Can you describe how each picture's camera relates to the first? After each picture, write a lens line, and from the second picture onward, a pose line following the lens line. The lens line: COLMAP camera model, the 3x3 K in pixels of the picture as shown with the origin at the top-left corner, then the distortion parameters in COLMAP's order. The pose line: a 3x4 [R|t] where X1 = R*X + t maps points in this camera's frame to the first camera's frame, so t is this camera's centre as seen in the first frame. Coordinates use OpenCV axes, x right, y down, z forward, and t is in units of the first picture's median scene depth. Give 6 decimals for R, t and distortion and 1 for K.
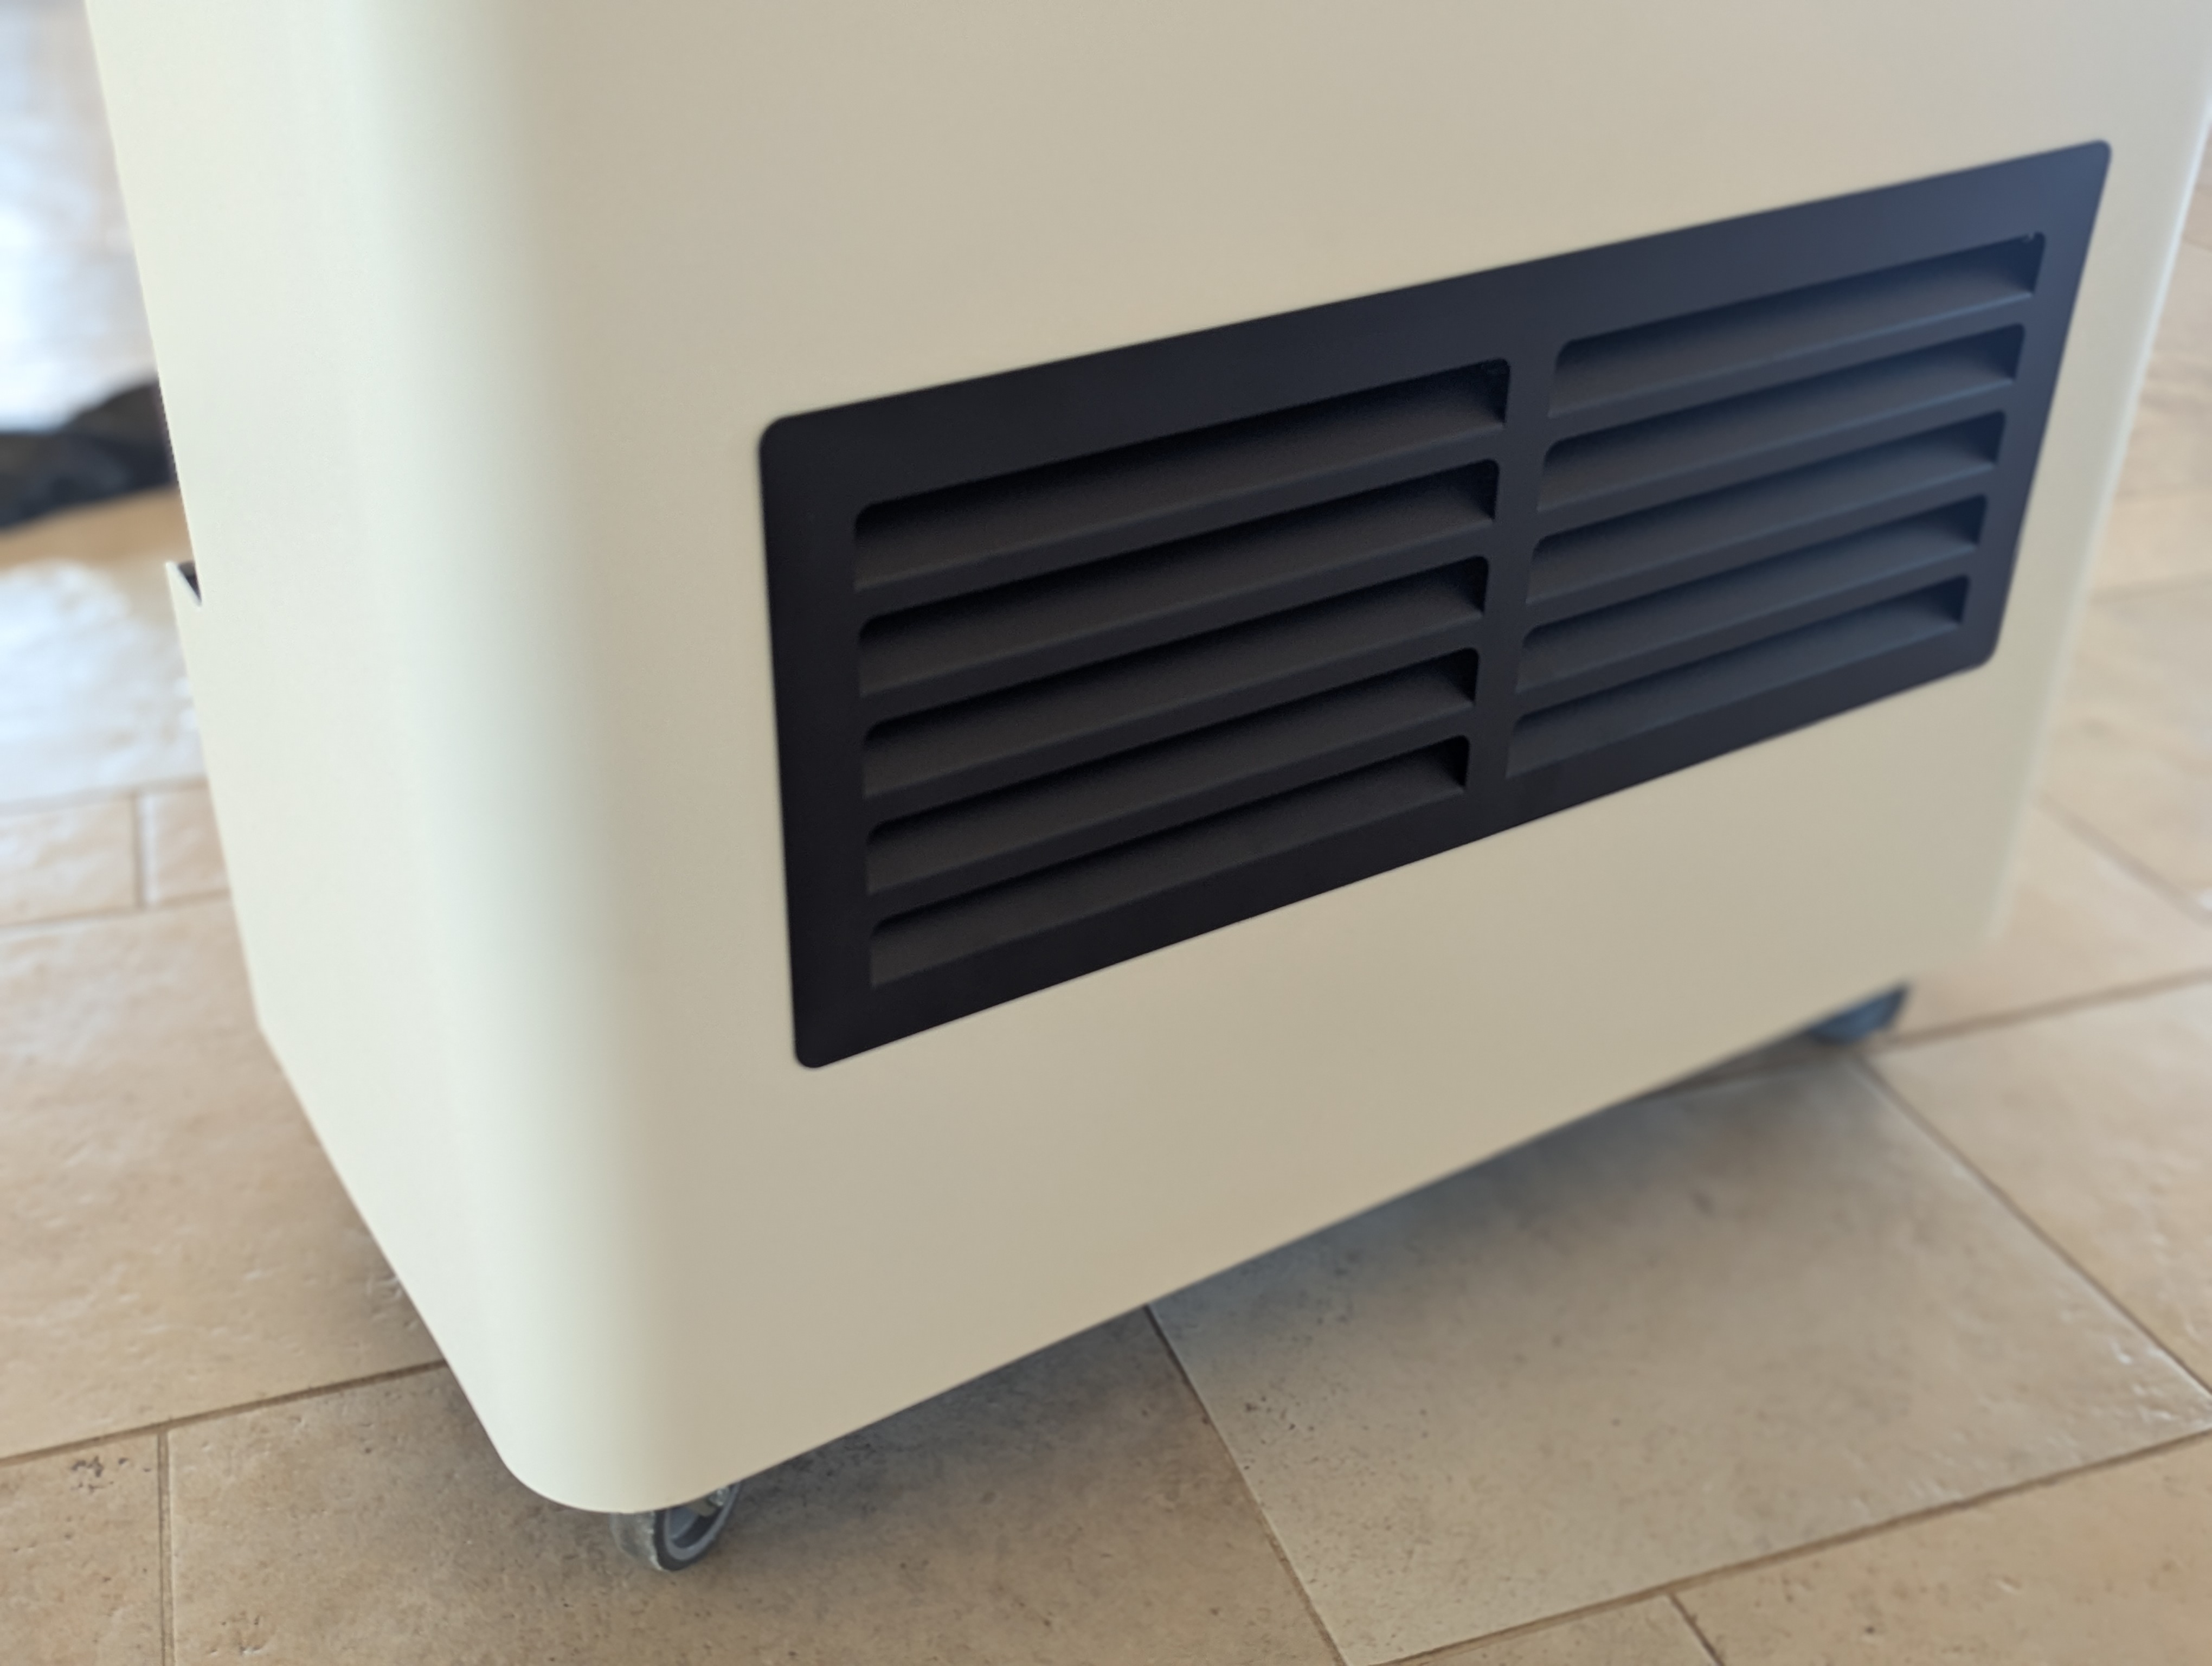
lens RADIAL K [[2423.7, 0, 1102.3], [0, 2423.7, 829.2], [0, 0, 1]] dist [0.016548, 0.000000]
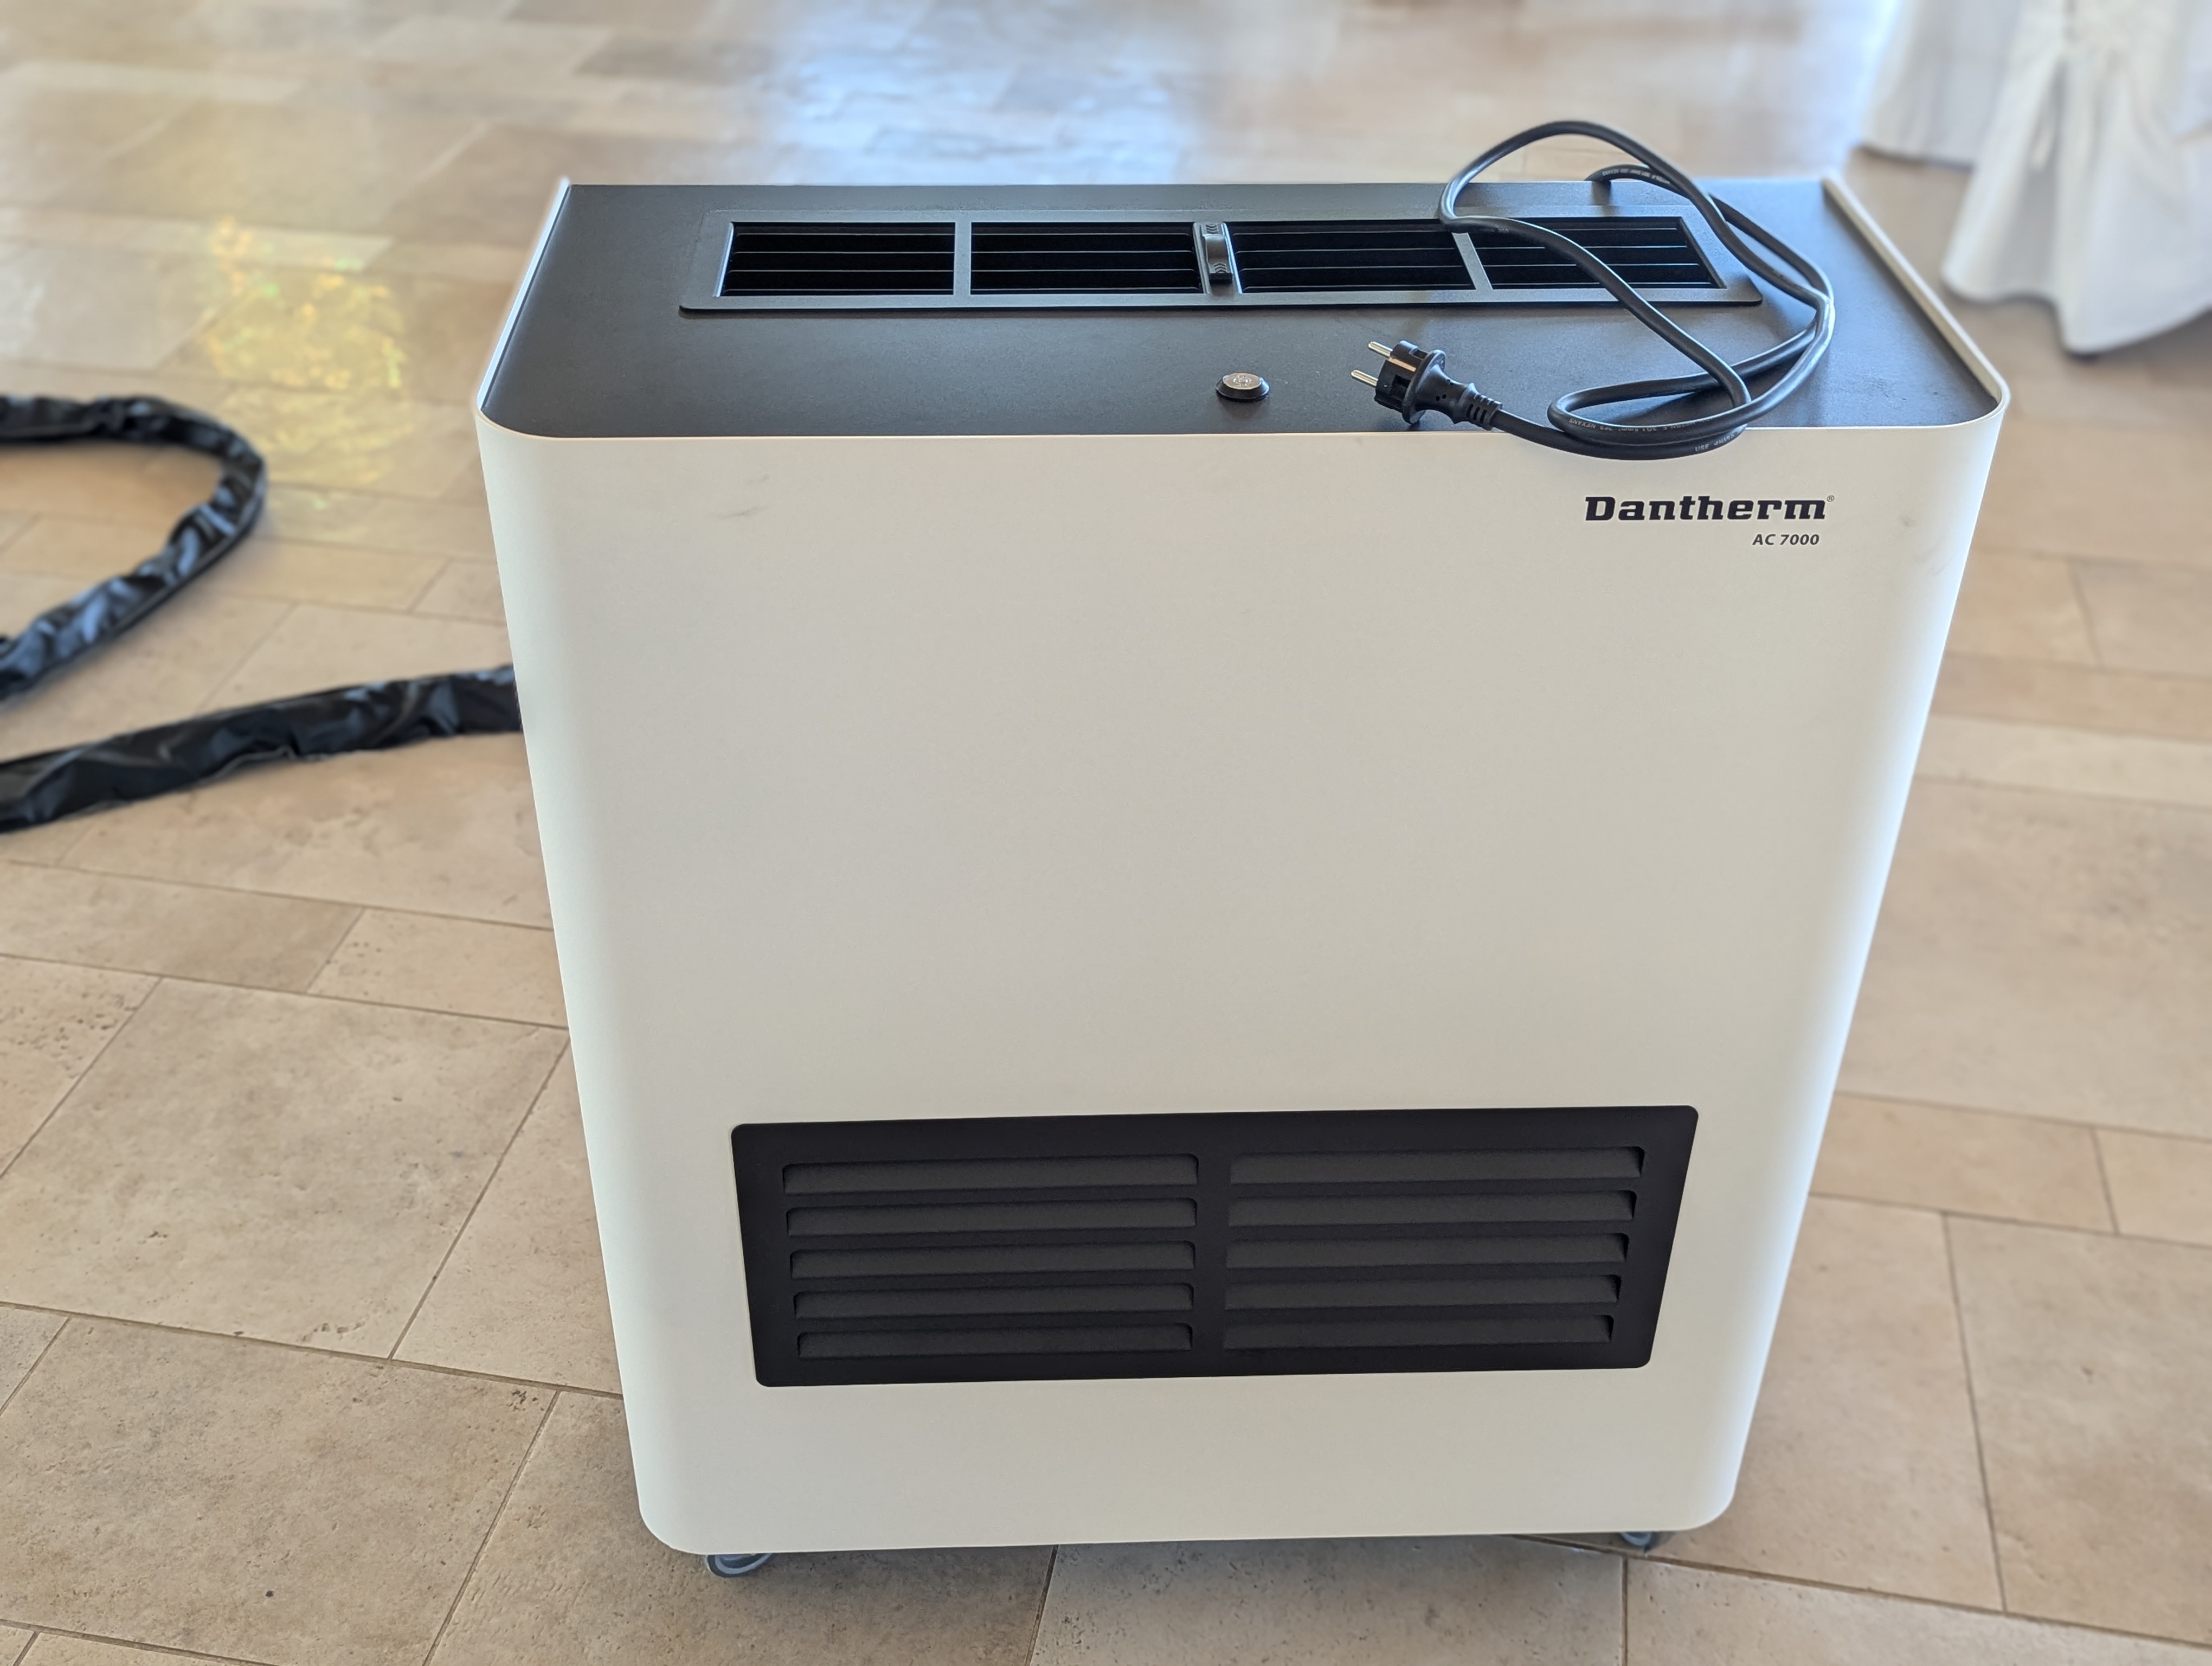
lens RADIAL K [[2423.7, 0, 1105.5], [0, 2423.7, 836.0], [0, 0, 1]] dist [0.016548, 0.000000]
pose [[0.865668, 0.285316, -0.411356, 0.654072], [-0.259926, 0.958421, 0.117763, -0.513950], [0.427852, 0.004979, 0.903835, -0.540104]]
